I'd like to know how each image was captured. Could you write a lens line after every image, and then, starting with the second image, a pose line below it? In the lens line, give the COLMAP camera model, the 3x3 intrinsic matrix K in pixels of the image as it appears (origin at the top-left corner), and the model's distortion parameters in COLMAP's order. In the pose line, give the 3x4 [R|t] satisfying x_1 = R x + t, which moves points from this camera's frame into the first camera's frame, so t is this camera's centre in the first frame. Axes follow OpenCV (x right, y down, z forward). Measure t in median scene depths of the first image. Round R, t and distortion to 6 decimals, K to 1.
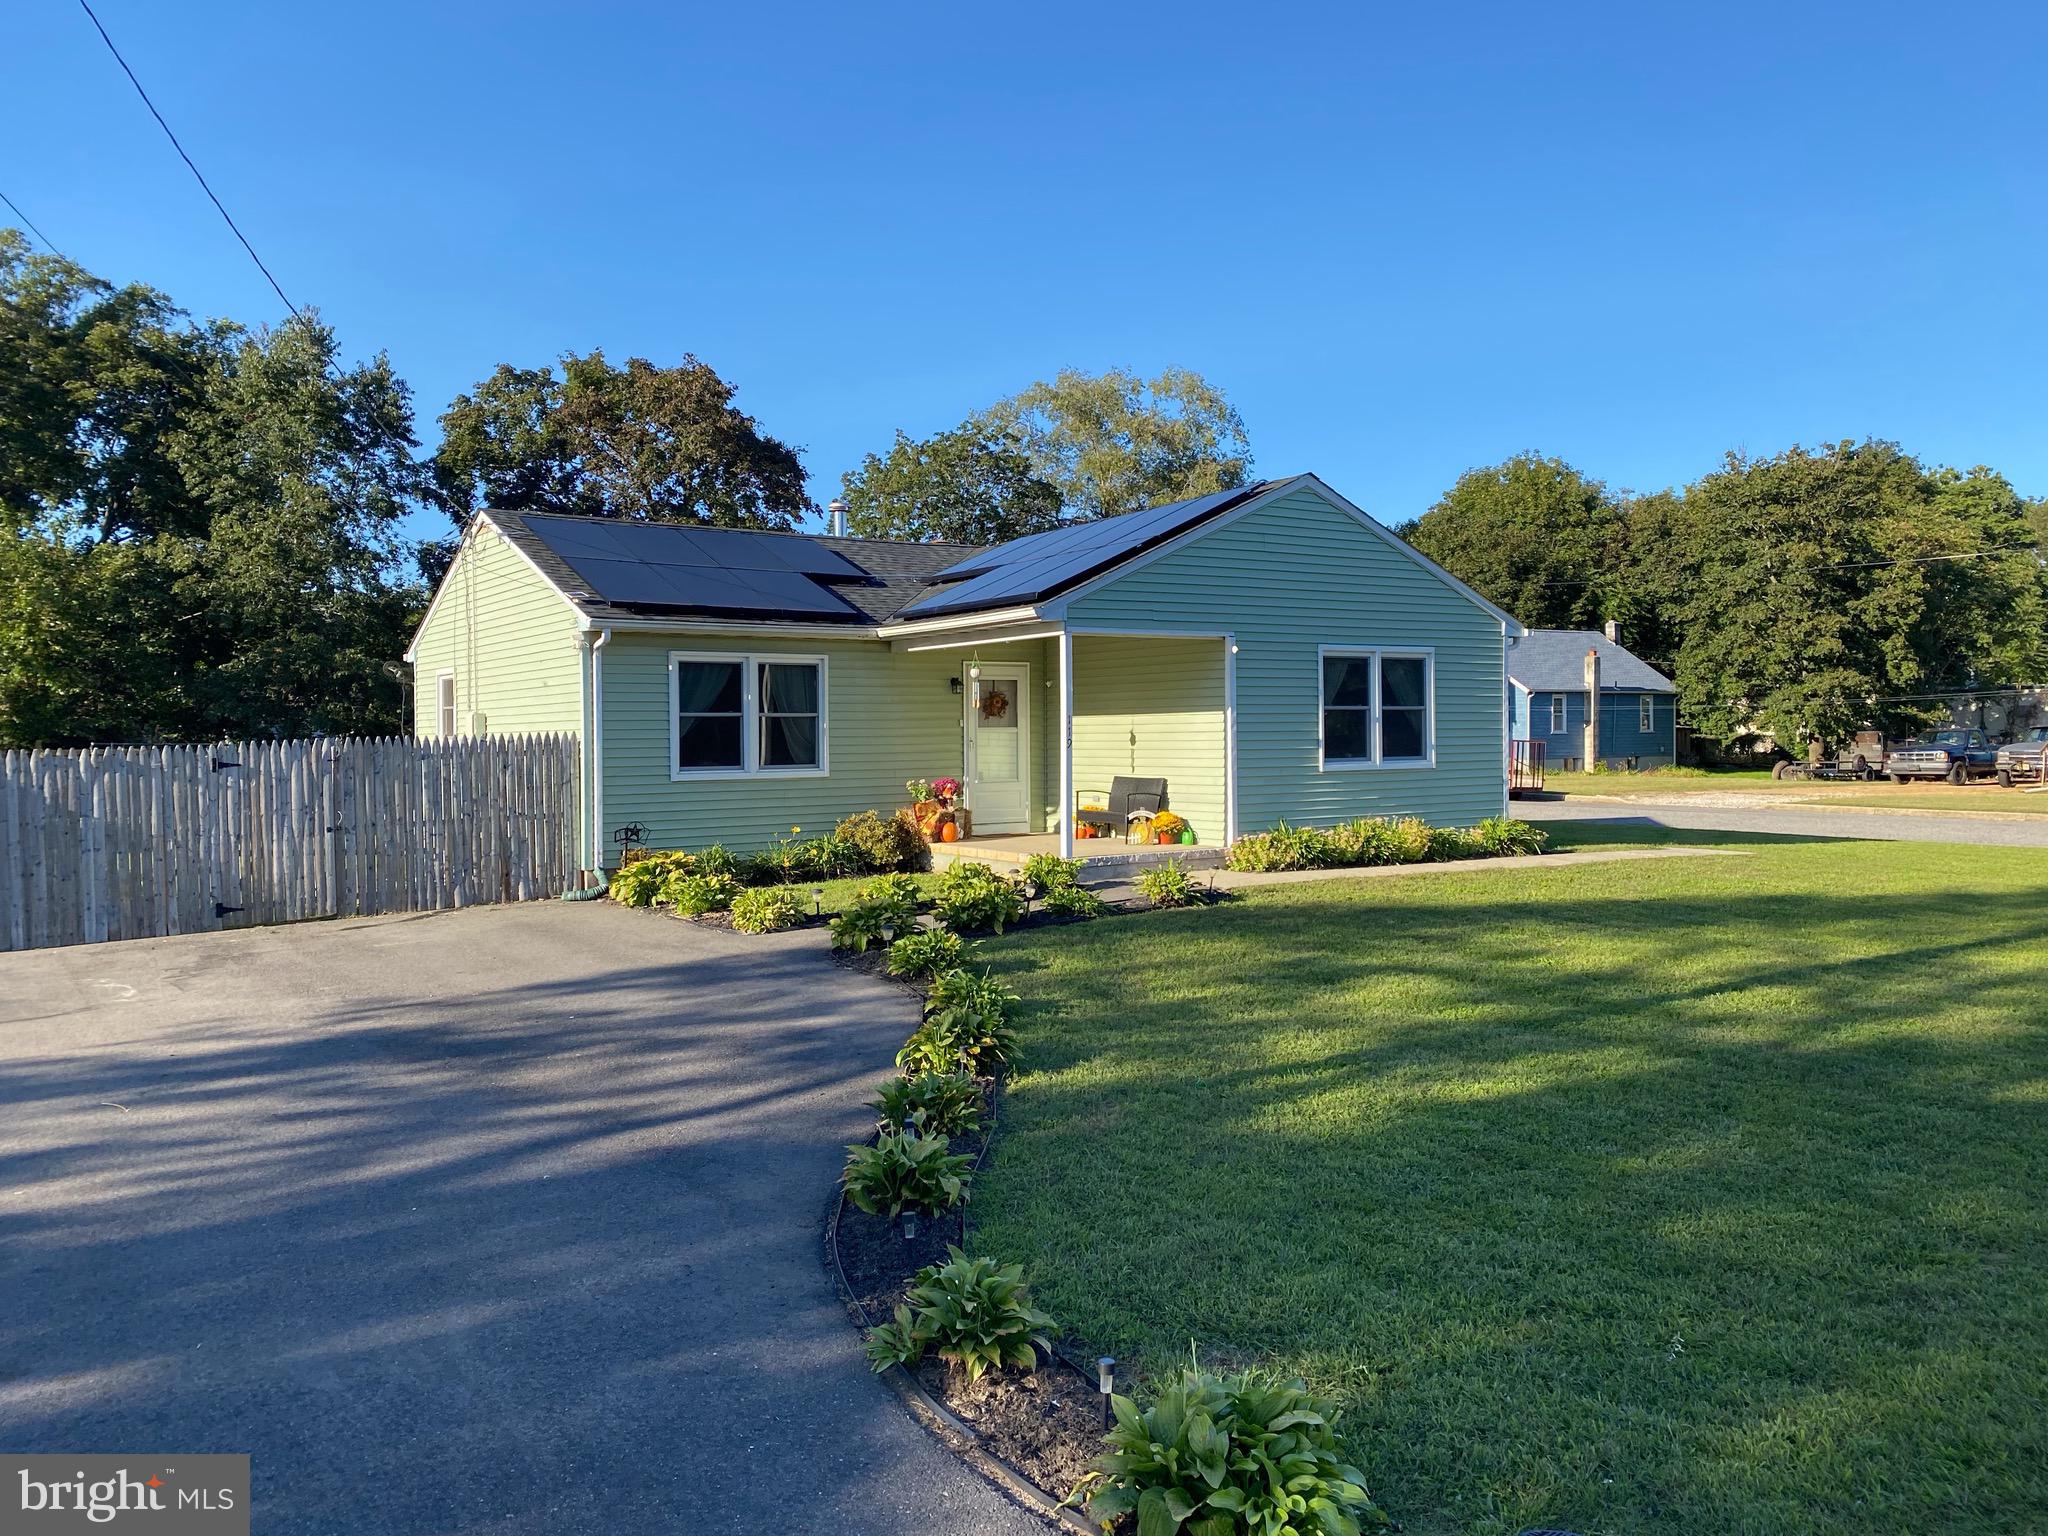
lens RADIAL K [[1554.7, 0, 1029.8], [0, 1554.7, 758.8], [0, 0, 1]] dist [0.032087, -0.007771]
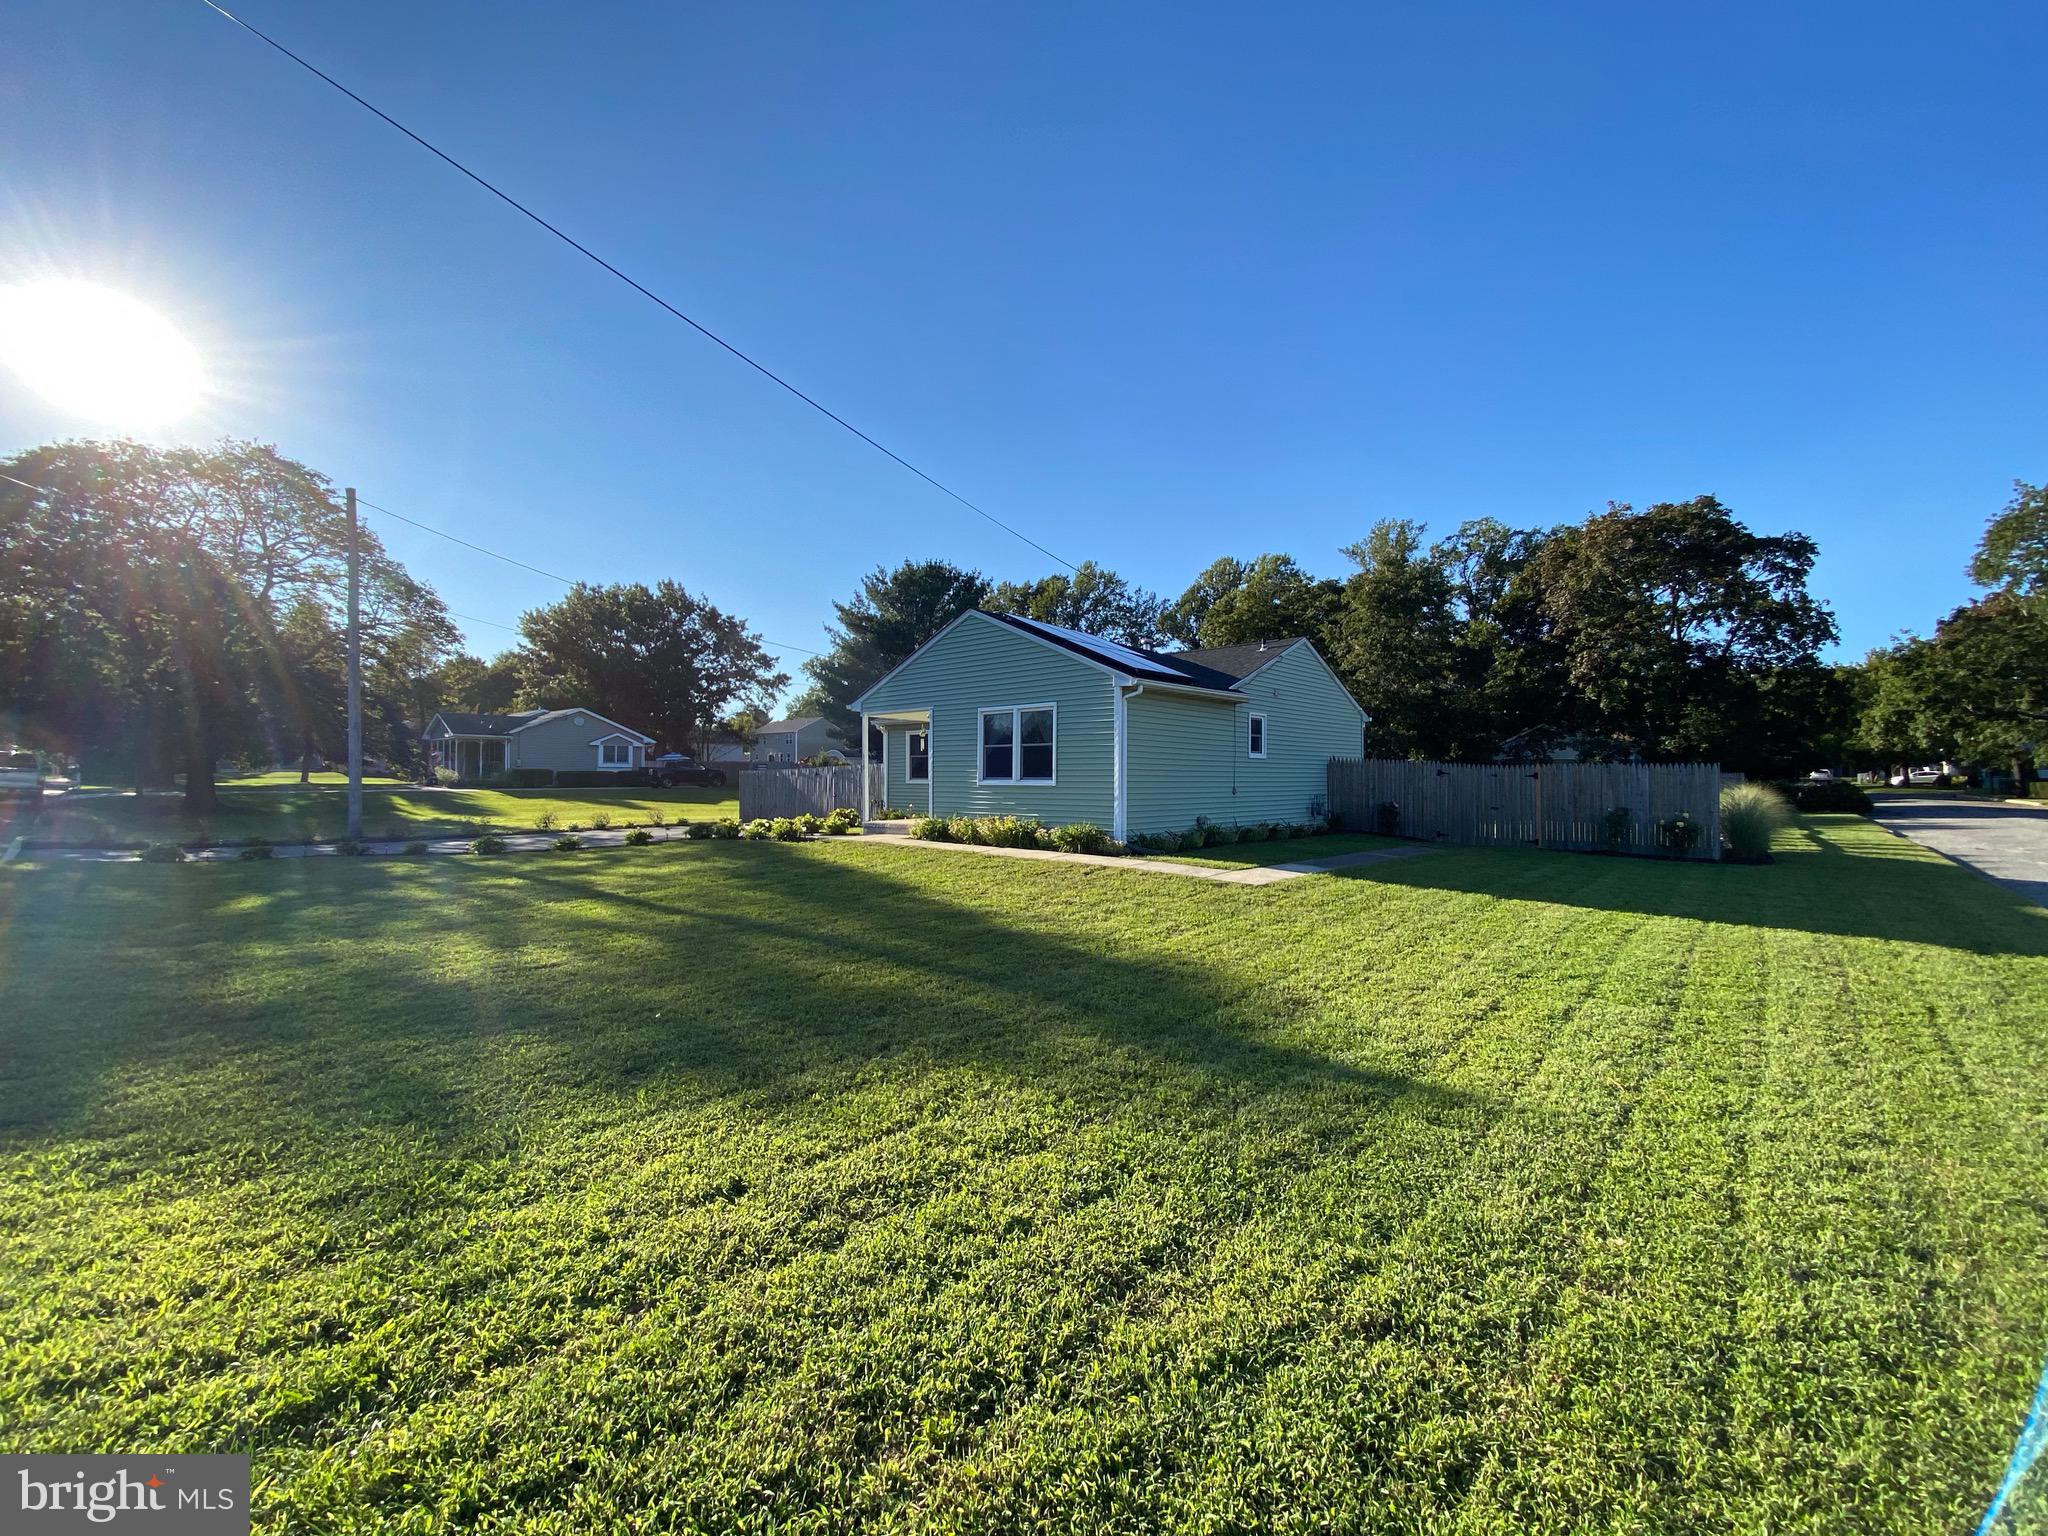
lens RADIAL K [[825.3, 0, 1033.6], [0, 825.3, 762.2], [0, 0, 1]] dist [0.027150, -0.022879]
pose [[0.255353, -0.008987, -0.966806, 1.070664], [-0.017689, 0.999746, -0.013965, -0.005083], [0.966686, 0.020668, 0.255129, 0.859513]]
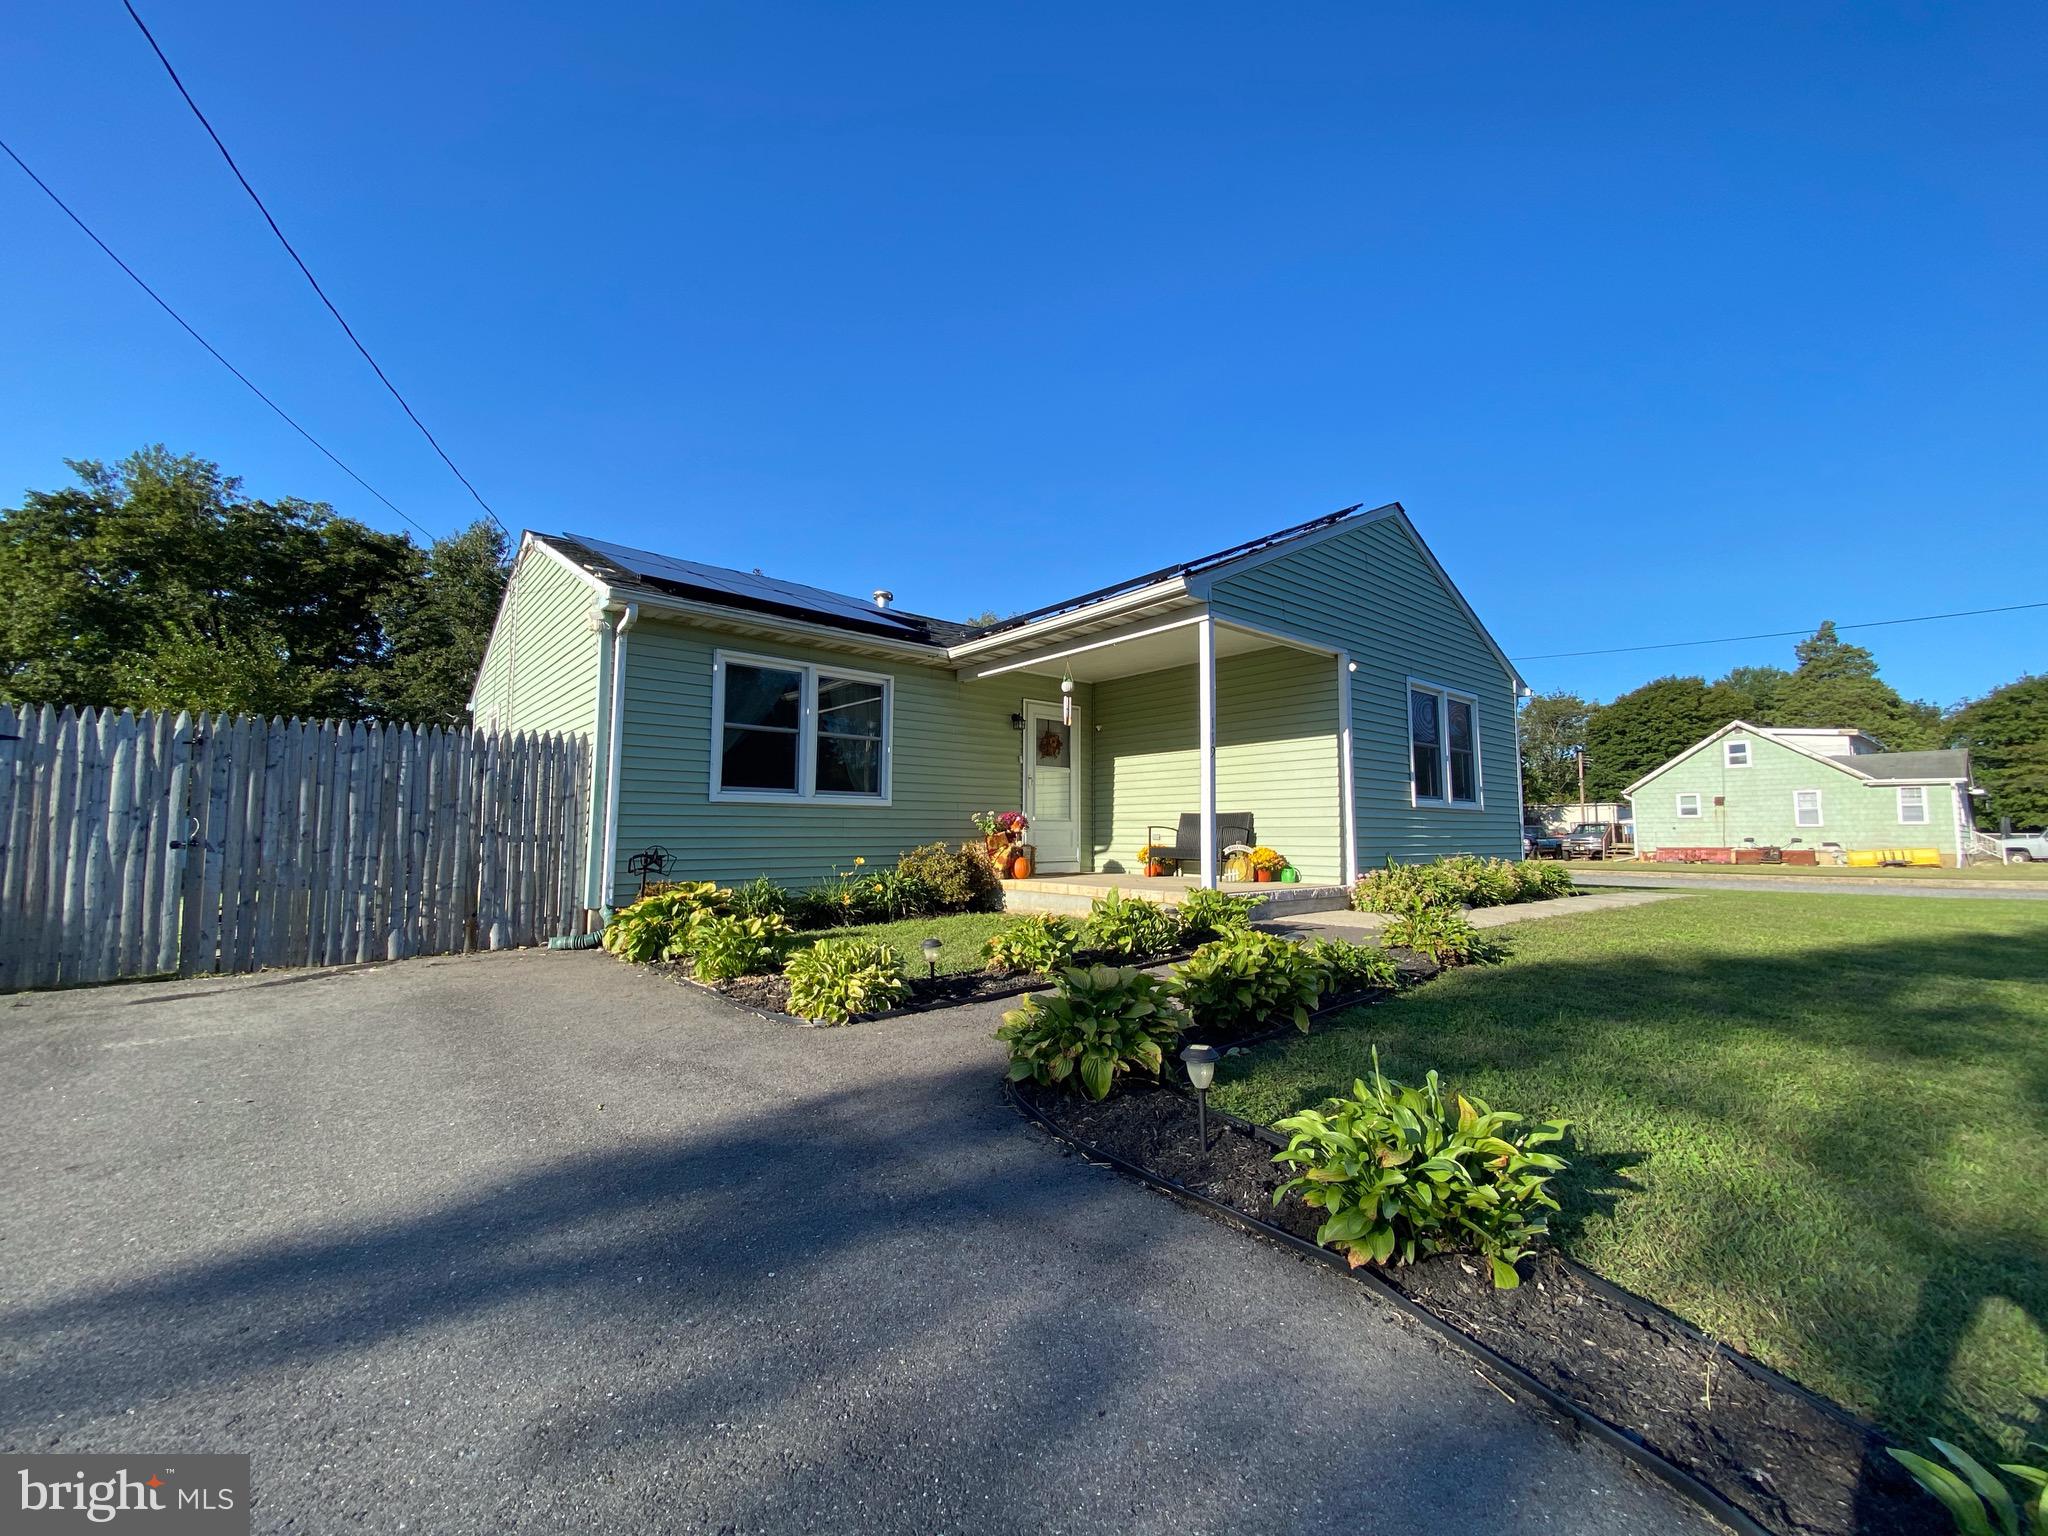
lens RADIAL K [[825.3, 0, 1033.6], [0, 825.3, 762.2], [0, 0, 1]] dist [0.027150, -0.022879]
pose [[0.993170, 0.022177, 0.114553, -0.108413], [-0.009784, 0.994142, -0.107639, 0.039540], [-0.116269, 0.105783, 0.987568, 0.536072]]
